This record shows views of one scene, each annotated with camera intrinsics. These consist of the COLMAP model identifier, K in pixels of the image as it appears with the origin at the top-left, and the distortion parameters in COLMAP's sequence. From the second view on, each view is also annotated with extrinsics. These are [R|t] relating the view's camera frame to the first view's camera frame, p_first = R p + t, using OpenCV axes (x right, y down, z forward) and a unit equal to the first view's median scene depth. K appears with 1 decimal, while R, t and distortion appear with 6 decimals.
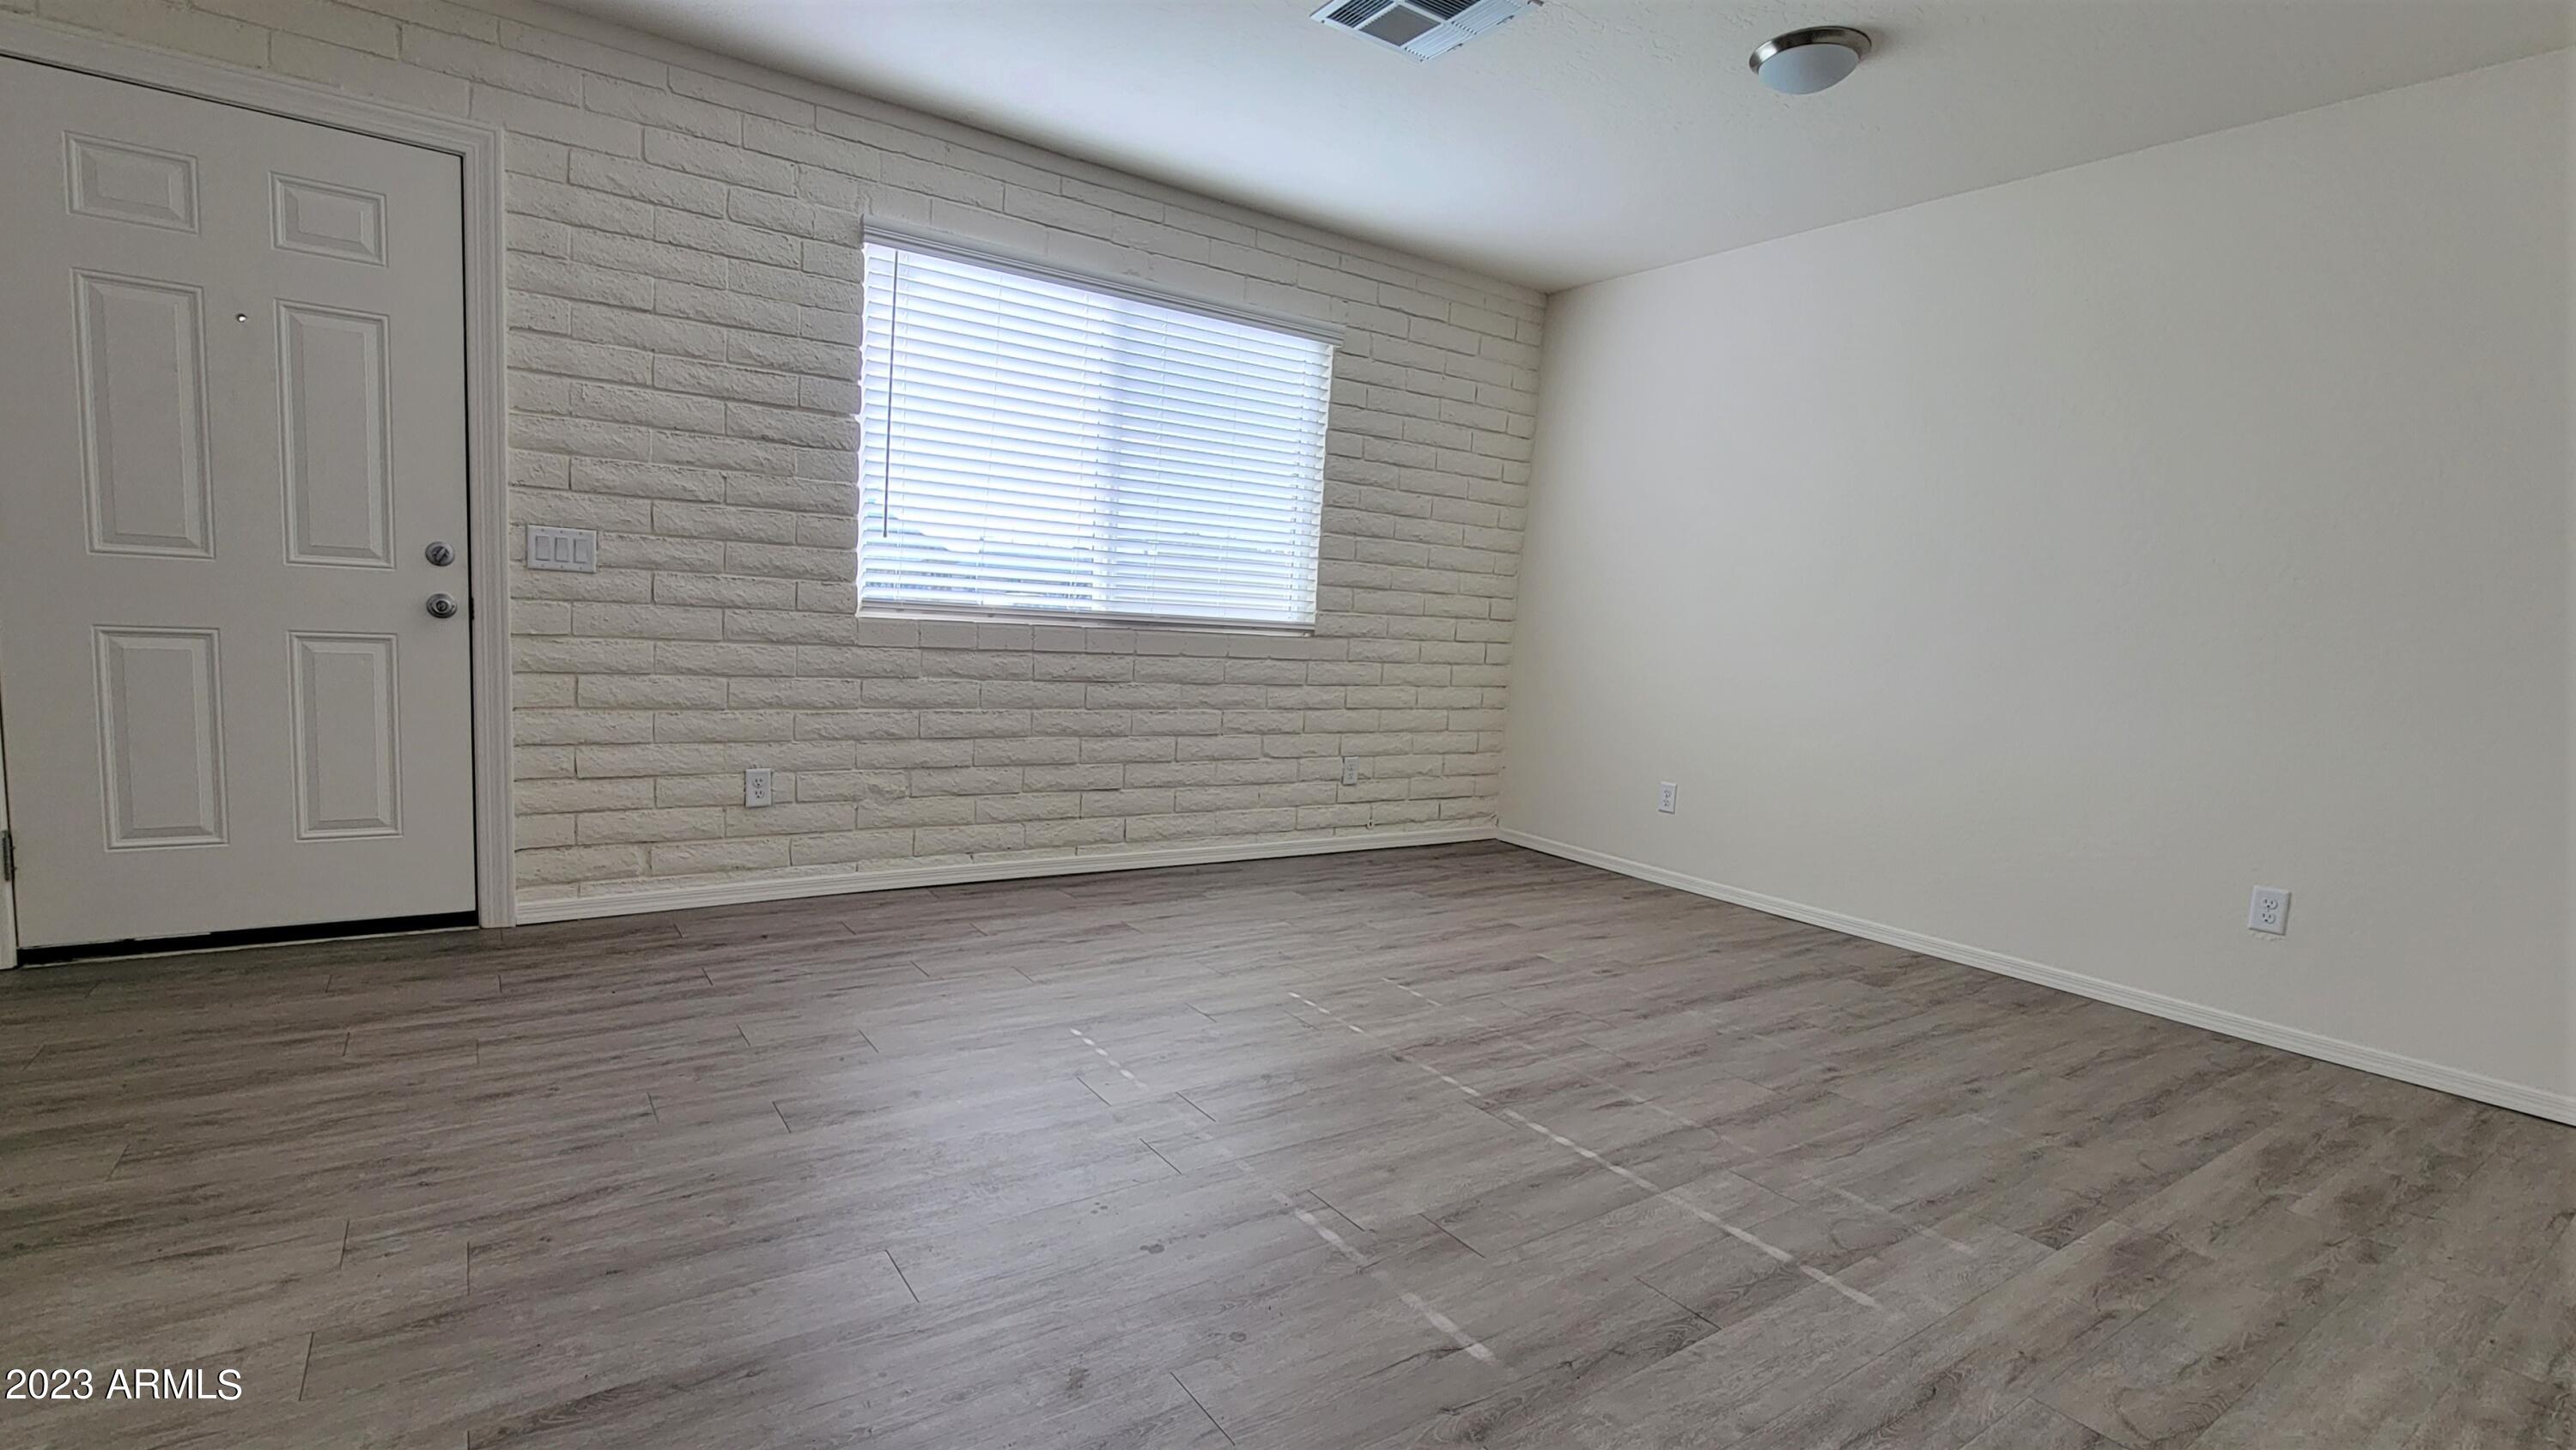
lens RADIAL K [[1148.5, 0, 1266.1], [0, 1148.5, 734.7], [0, 0, 1]] dist [-0.005311, 0.000025]
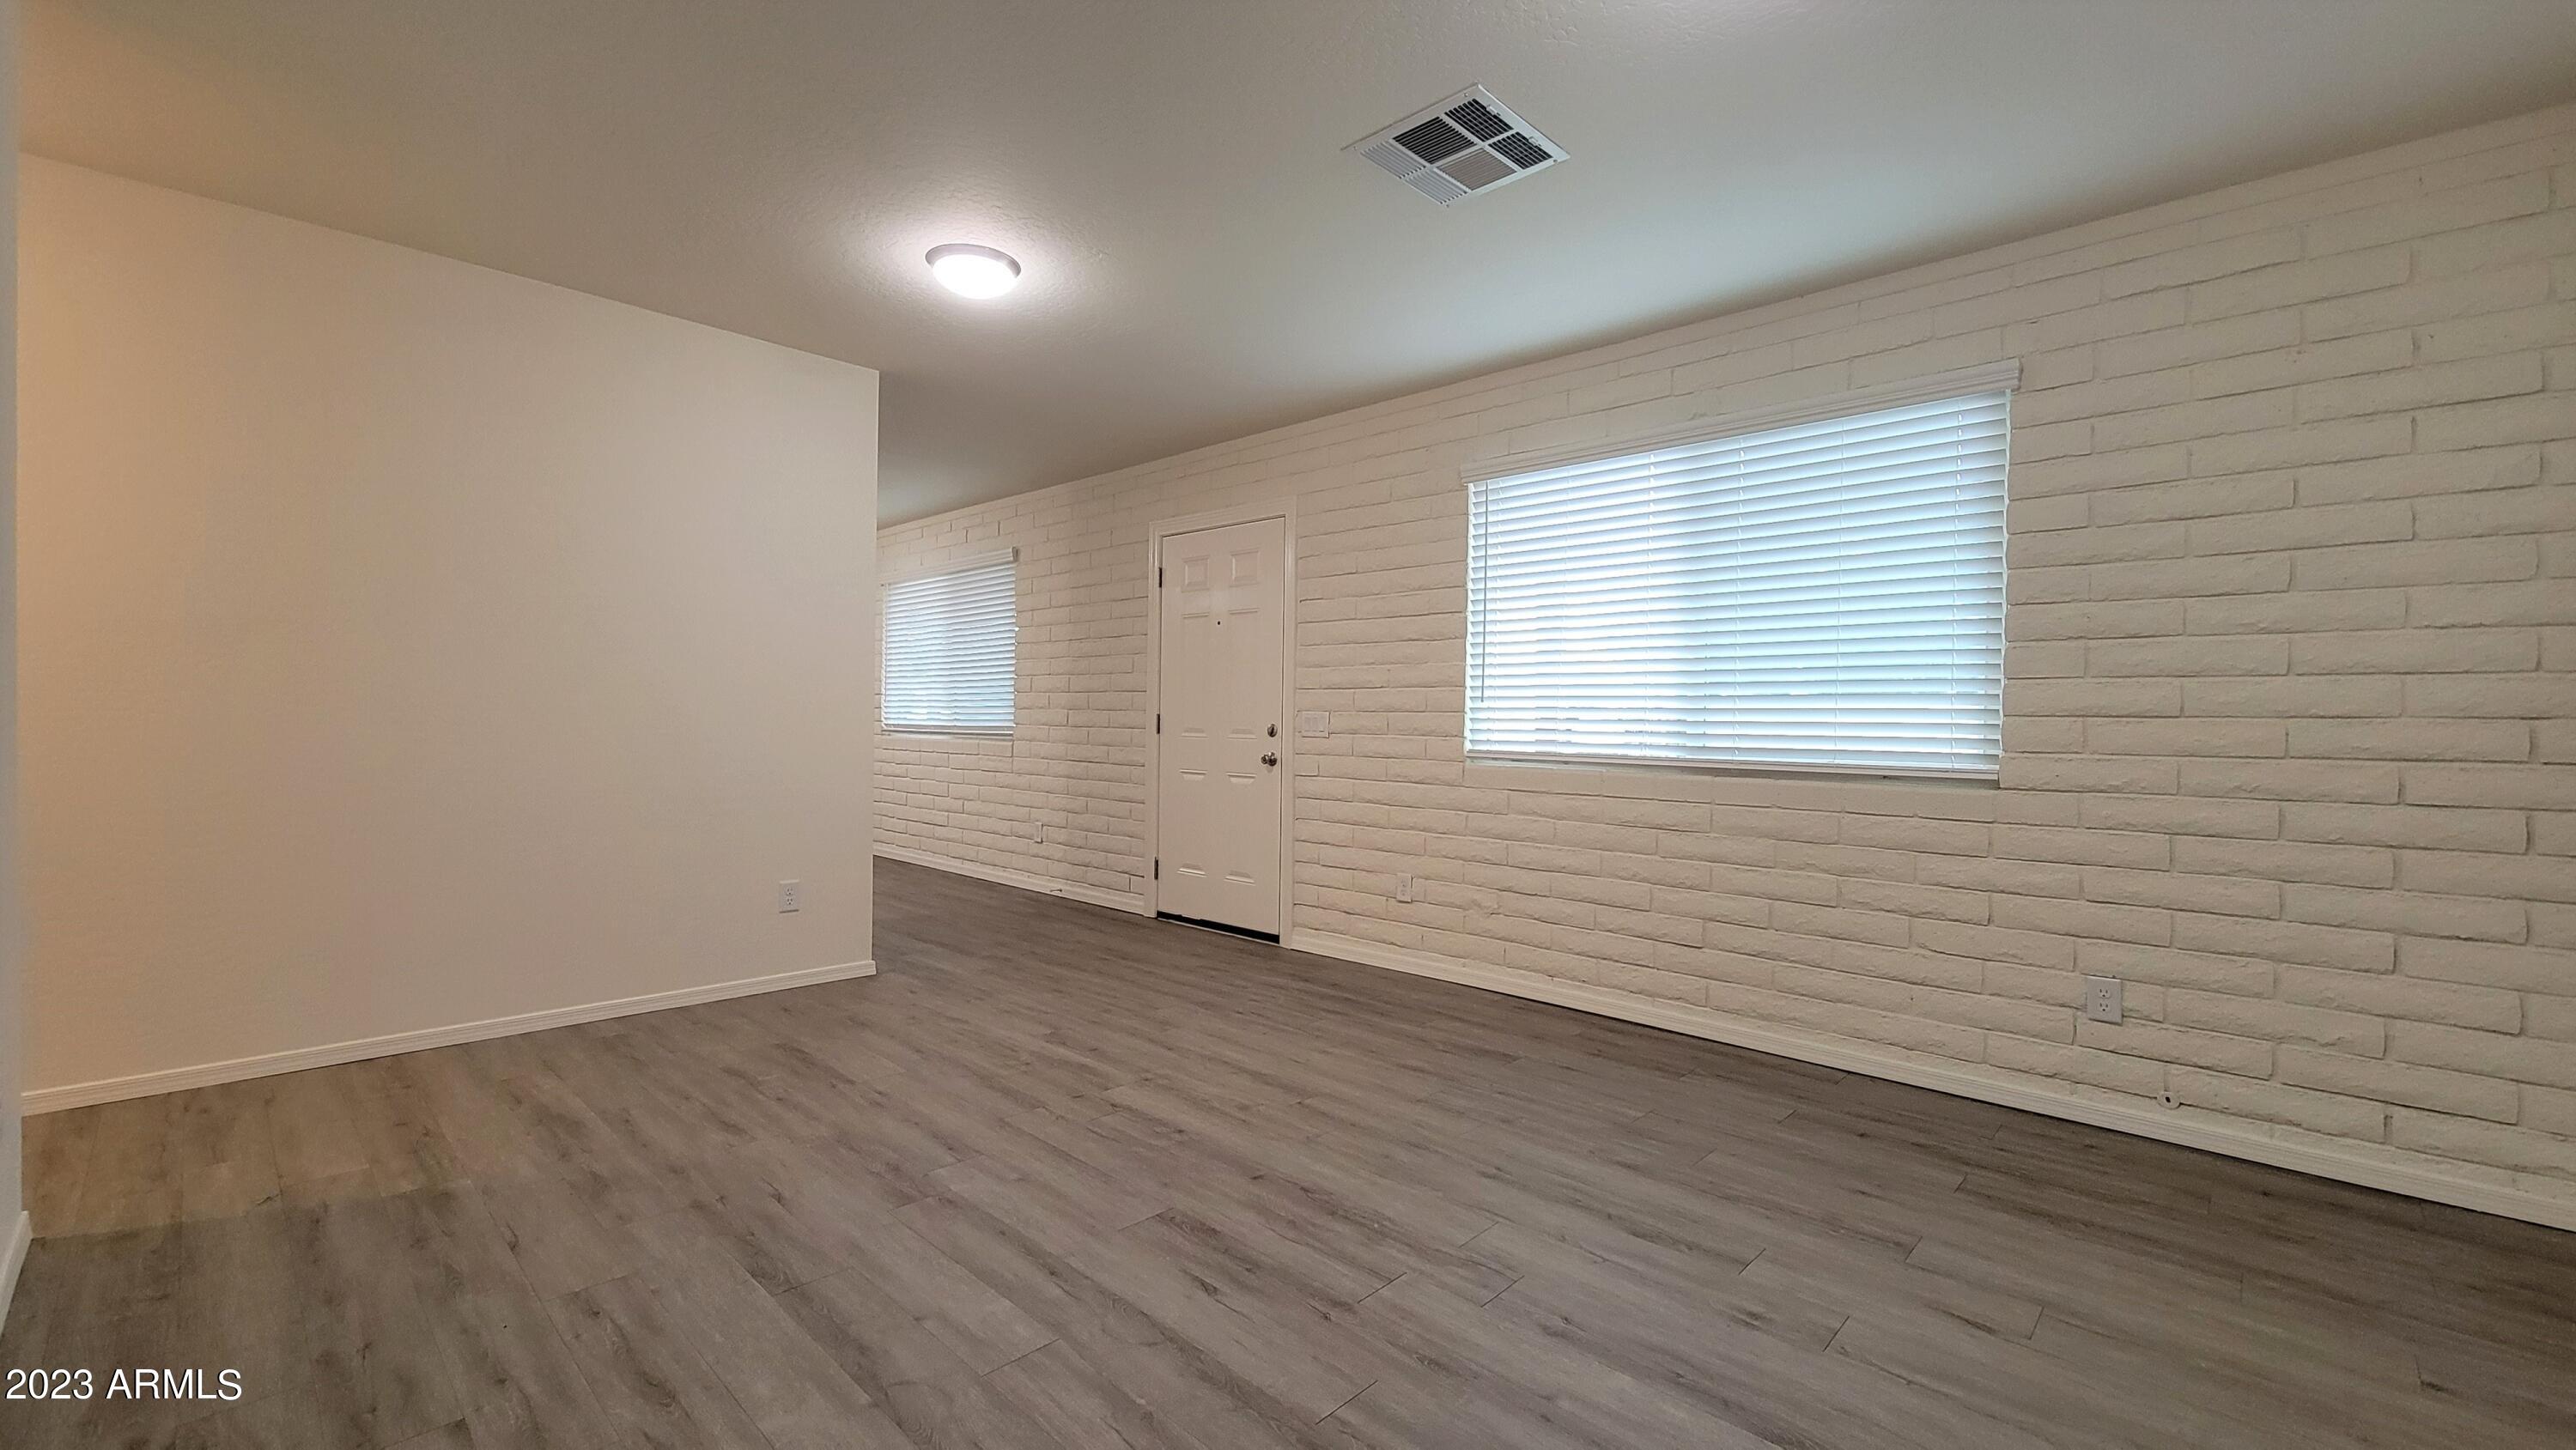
lens RADIAL K [[1048.3, 0, 1264.4], [0, 1048.3, 703.8], [0, 0, 1]] dist [-0.004698, -0.000352]
pose [[0.204132, -0.069058, -0.976505, 0.768836], [-0.108033, 0.989827, -0.092584, -0.037366], [0.972964, 0.124394, 0.194594, 0.558834]]
